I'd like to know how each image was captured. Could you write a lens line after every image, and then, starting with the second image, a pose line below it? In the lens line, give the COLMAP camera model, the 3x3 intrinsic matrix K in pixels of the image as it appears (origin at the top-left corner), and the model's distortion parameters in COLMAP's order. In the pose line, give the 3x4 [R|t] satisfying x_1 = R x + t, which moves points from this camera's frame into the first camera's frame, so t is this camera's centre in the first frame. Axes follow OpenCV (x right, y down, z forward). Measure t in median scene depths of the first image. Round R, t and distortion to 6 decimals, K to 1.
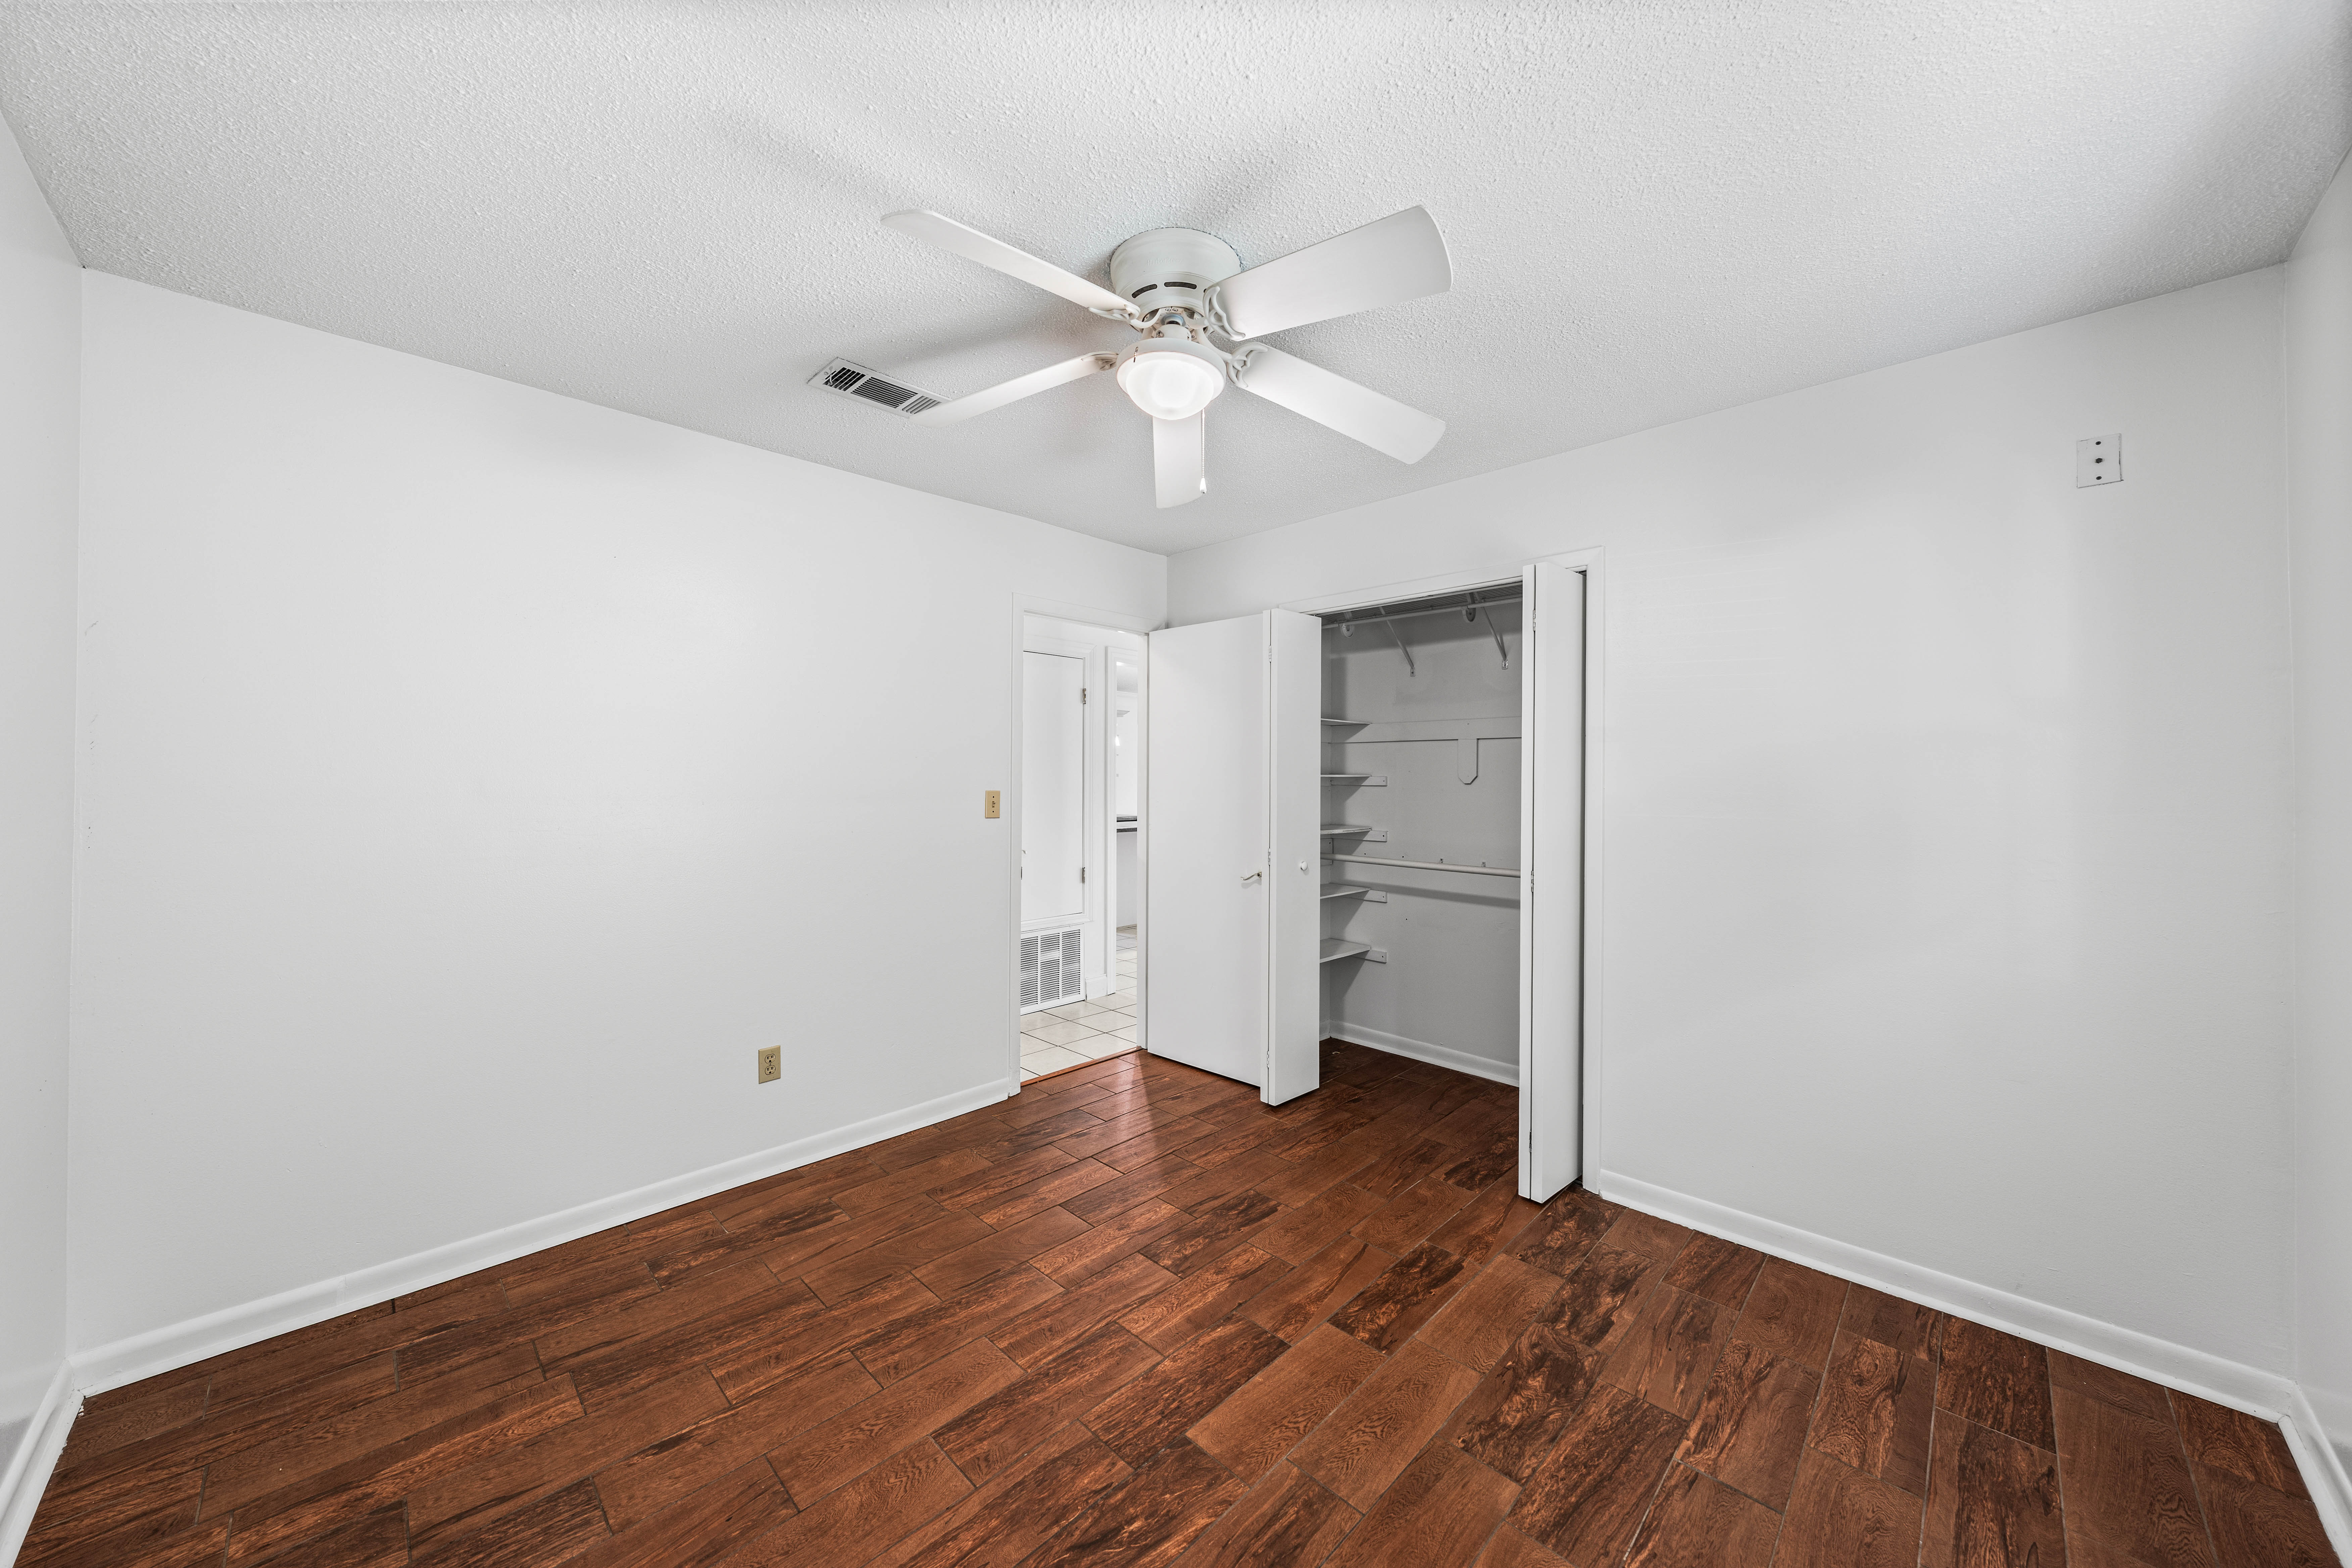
lens RADIAL K [[836.3, 0, 1175.6], [0, 836.3, 777.2], [0, 0, 1]] dist [-0.000643, -0.000061]
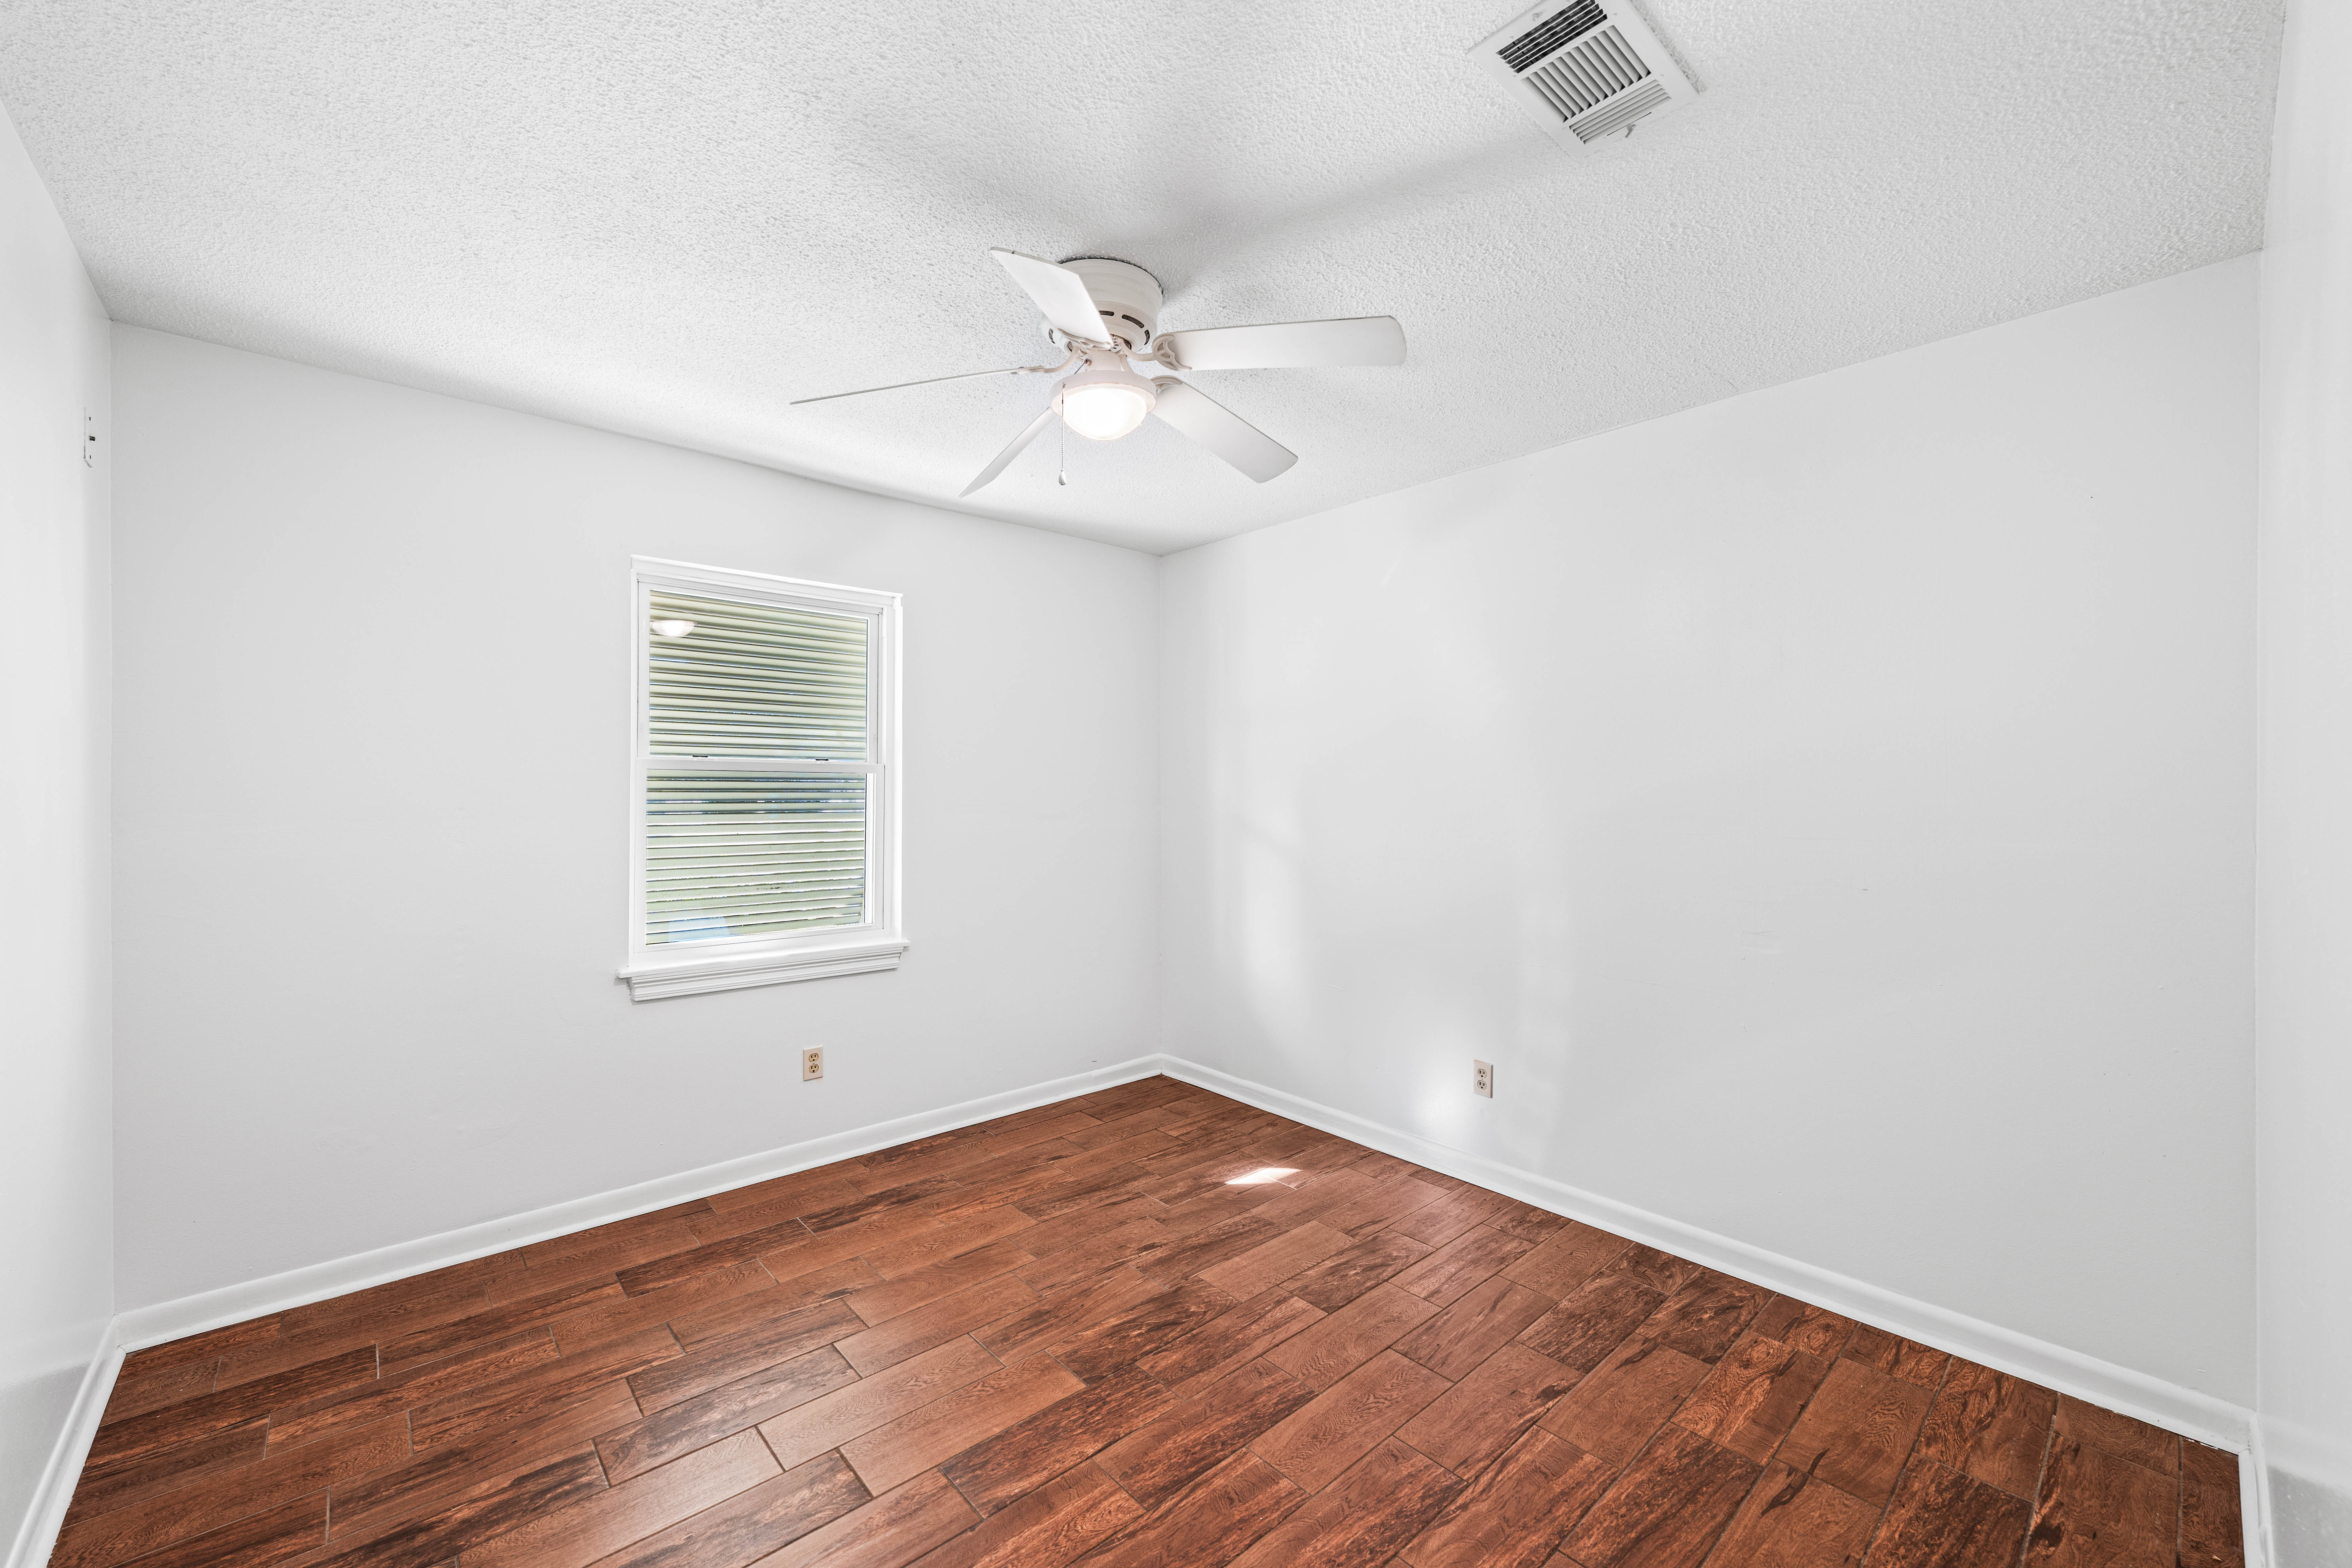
lens RADIAL K [[913.6, 0, 1177.0], [0, 913.6, 785.8], [0, 0, 1]] dist [0.003665, 0.000340]
pose [[-0.998435, -0.007029, 0.055484, -0.159392], [-0.007409, 0.999950, -0.006657, 0.001918], [-0.055434, -0.007058, -0.998437, 2.085422]]
